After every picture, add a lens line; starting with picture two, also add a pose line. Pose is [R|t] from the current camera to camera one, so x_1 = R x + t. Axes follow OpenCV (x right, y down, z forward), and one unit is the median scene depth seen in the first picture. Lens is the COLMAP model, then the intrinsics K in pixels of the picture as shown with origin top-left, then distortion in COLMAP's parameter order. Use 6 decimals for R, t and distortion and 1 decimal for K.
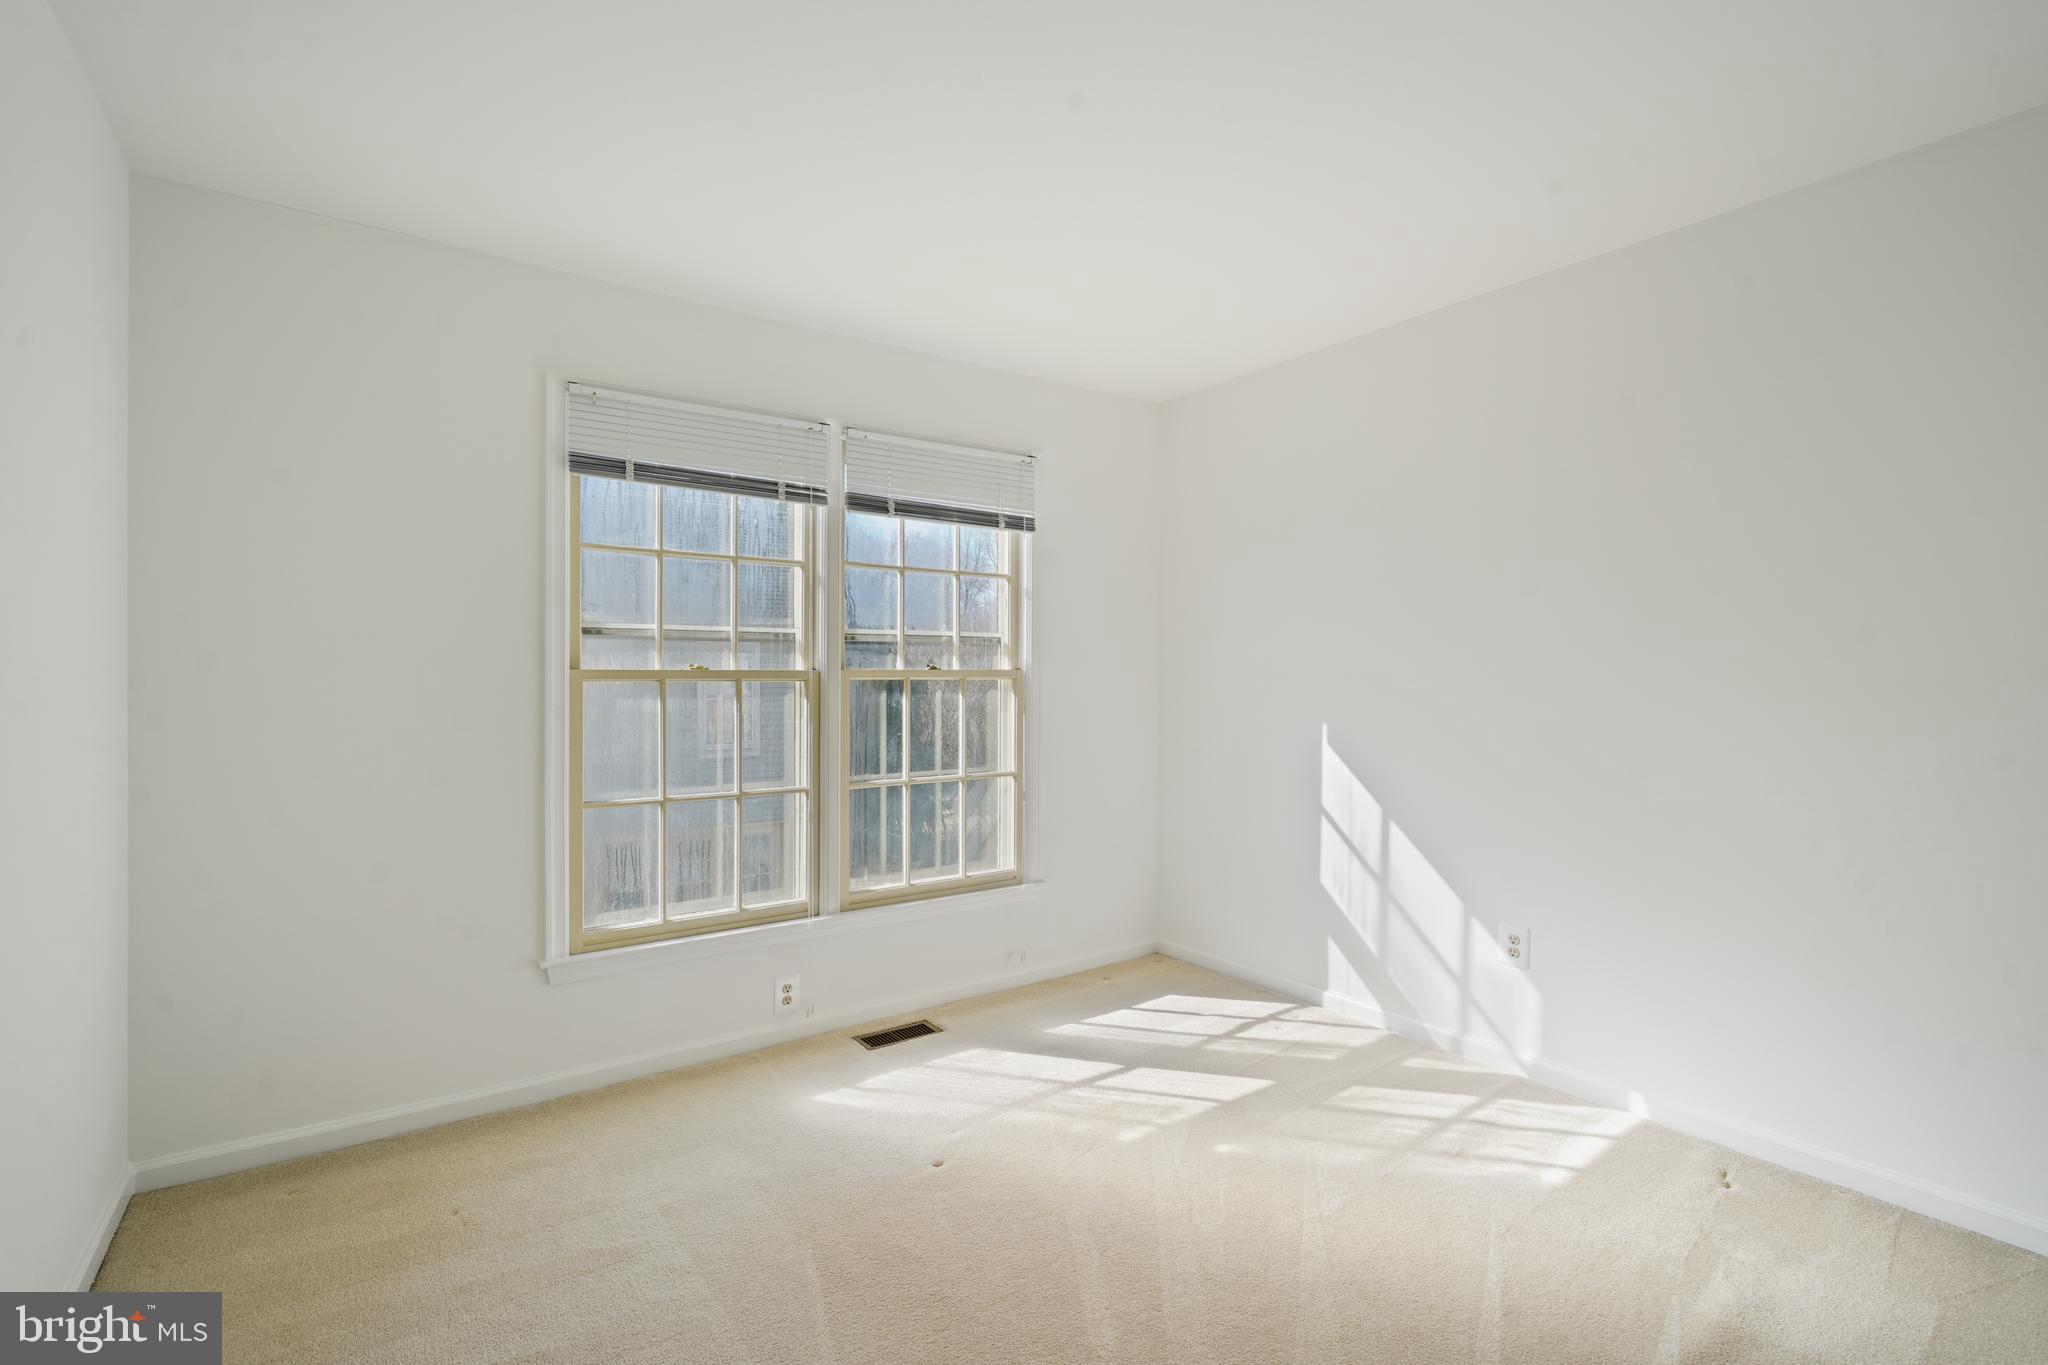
lens RADIAL K [[945.7, 0, 1036.4], [0, 945.7, 678.9], [0, 0, 1]] dist [-0.001016, -0.000527]
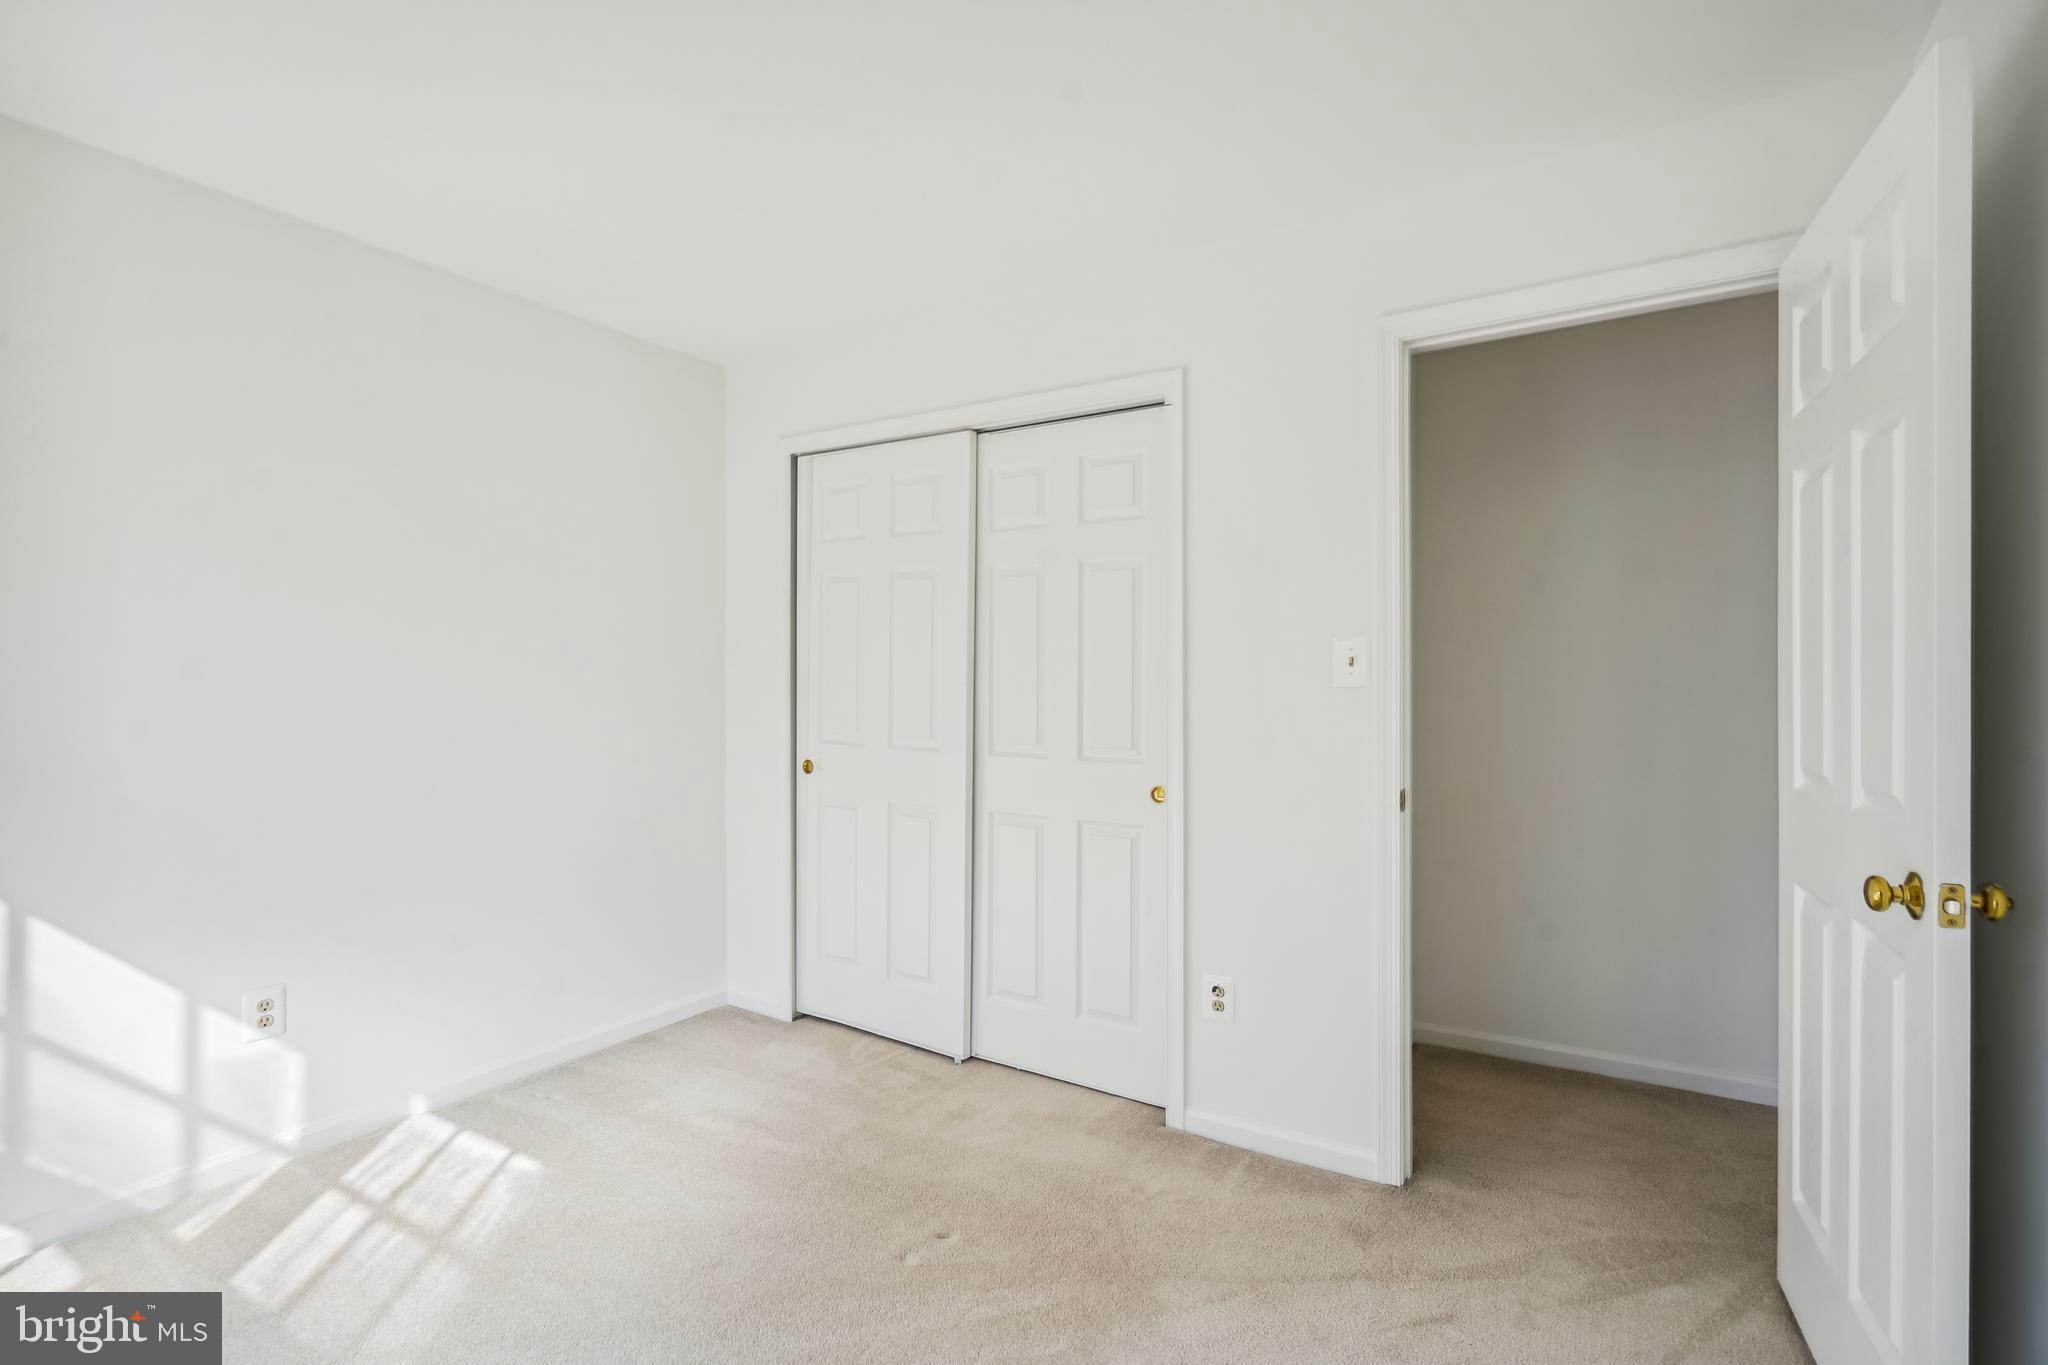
lens RADIAL K [[945.7, 0, 1036.4], [0, 945.7, 678.9], [0, 0, 1]] dist [-0.001016, -0.000527]
pose [[-0.357400, -0.008274, 0.933915, -0.539264], [0.010235, 0.999866, 0.012775, -0.011326], [-0.933895, 0.014124, -0.357268, 0.730590]]
